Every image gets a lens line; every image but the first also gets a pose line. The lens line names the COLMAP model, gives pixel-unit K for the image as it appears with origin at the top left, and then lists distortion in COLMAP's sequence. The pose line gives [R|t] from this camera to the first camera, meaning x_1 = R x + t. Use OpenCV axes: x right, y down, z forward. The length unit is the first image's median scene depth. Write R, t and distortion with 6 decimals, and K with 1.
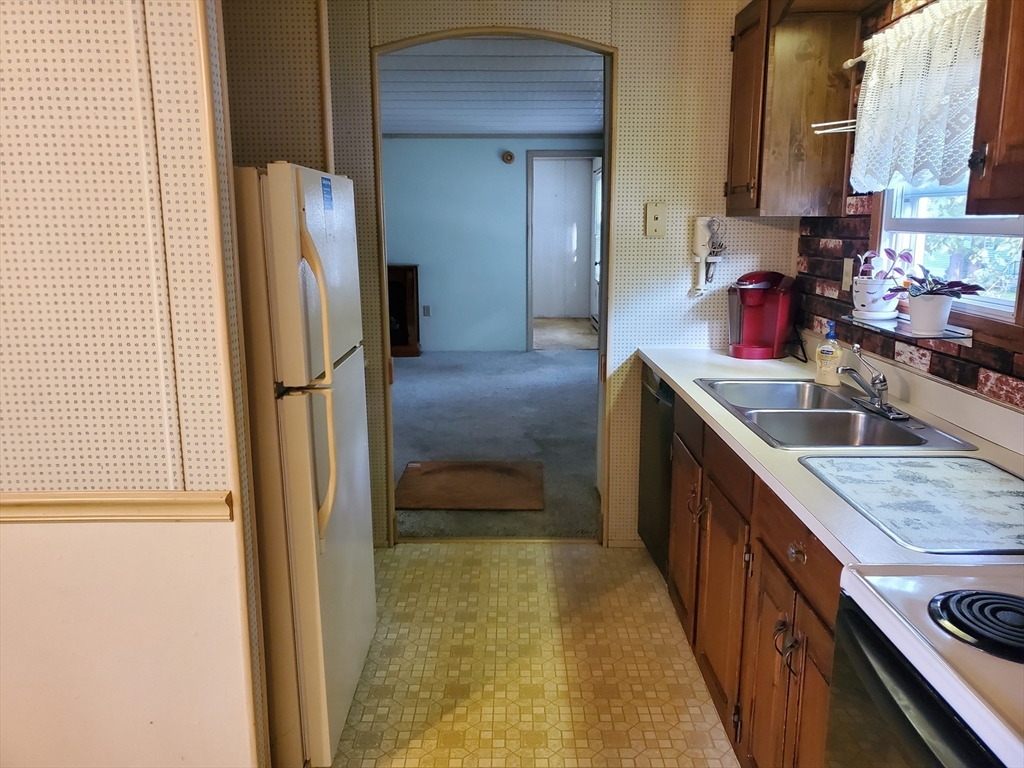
lens RADIAL K [[801.8, 0, 510.9], [0, 801.8, 377.8], [0, 0, 1]] dist [0.056104, -0.072517]
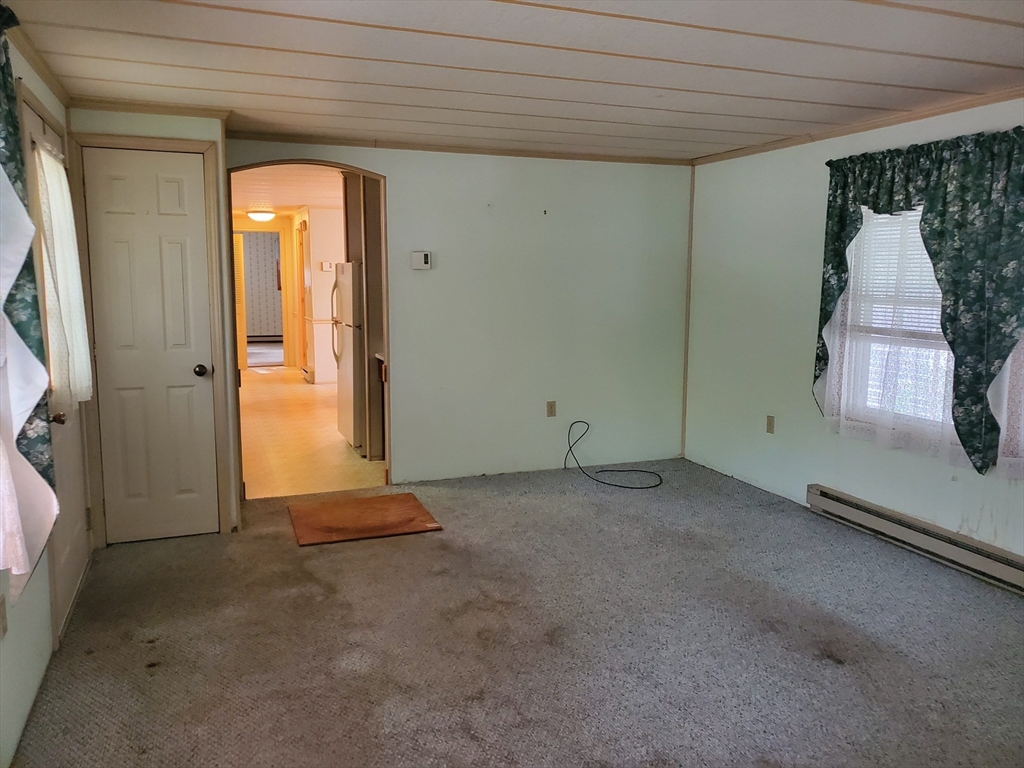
lens RADIAL K [[797.1, 0, 526.7], [0, 797.1, 375.8], [0, 0, 1]] dist [0.027974, -0.003355]
pose [[-0.926401, 0.044341, -0.373917, 0.177967], [-0.076646, 0.950045, 0.302554, -0.505147], [0.368654, 0.308946, -0.876725, 2.519627]]
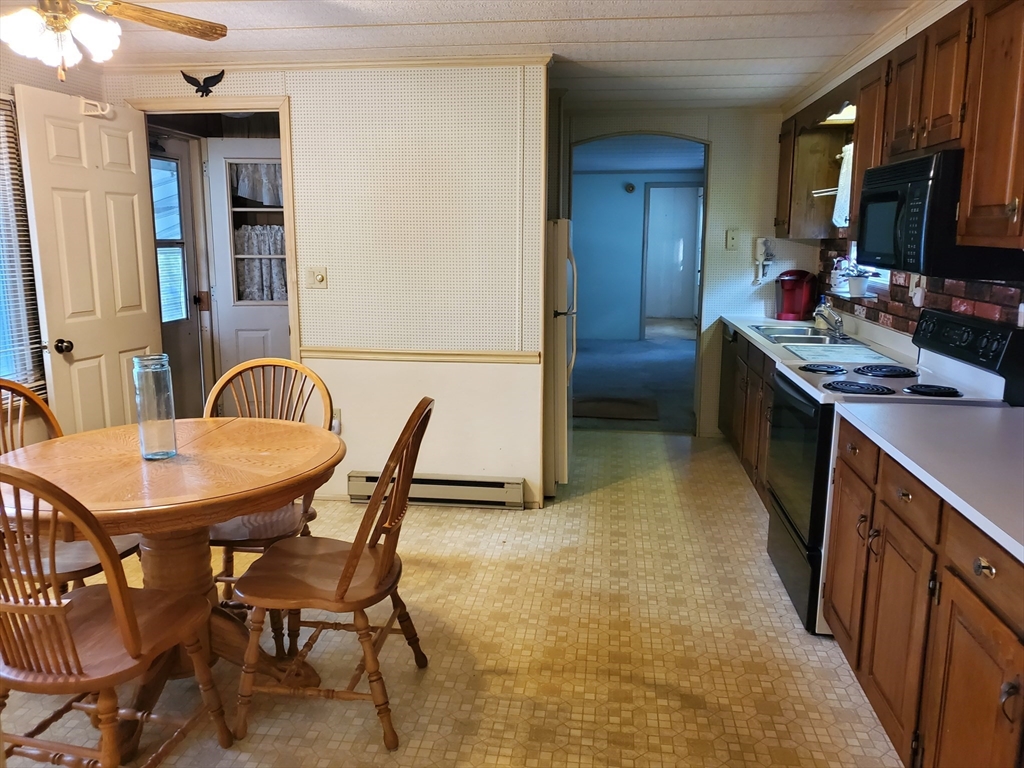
lens RADIAL K [[798.4, 0, 485.4], [0, 798.4, 382.6], [0, 0, 1]] dist [0.002015, -0.003566]
pose [[0.987699, 0.028279, -0.153789, -0.066828], [-0.029617, 0.999541, -0.006418, 0.128443], [0.153537, 0.010894, 0.988083, -0.723662]]
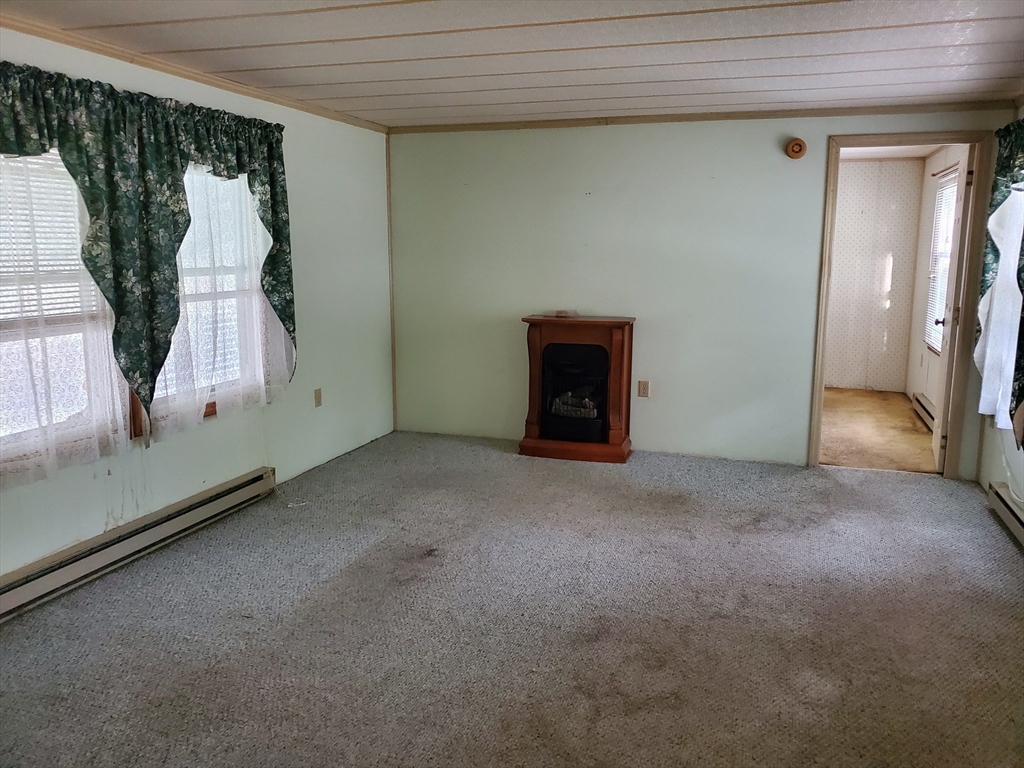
lens RADIAL K [[801.8, 0, 510.9], [0, 801.8, 377.8], [0, 0, 1]] dist [0.056104, -0.072517]
pose [[0.948316, 0.059292, -0.311738, -0.015413], [-0.067402, 0.997609, -0.015295, -0.196953], [0.310085, 0.035516, 0.950045, 0.921591]]
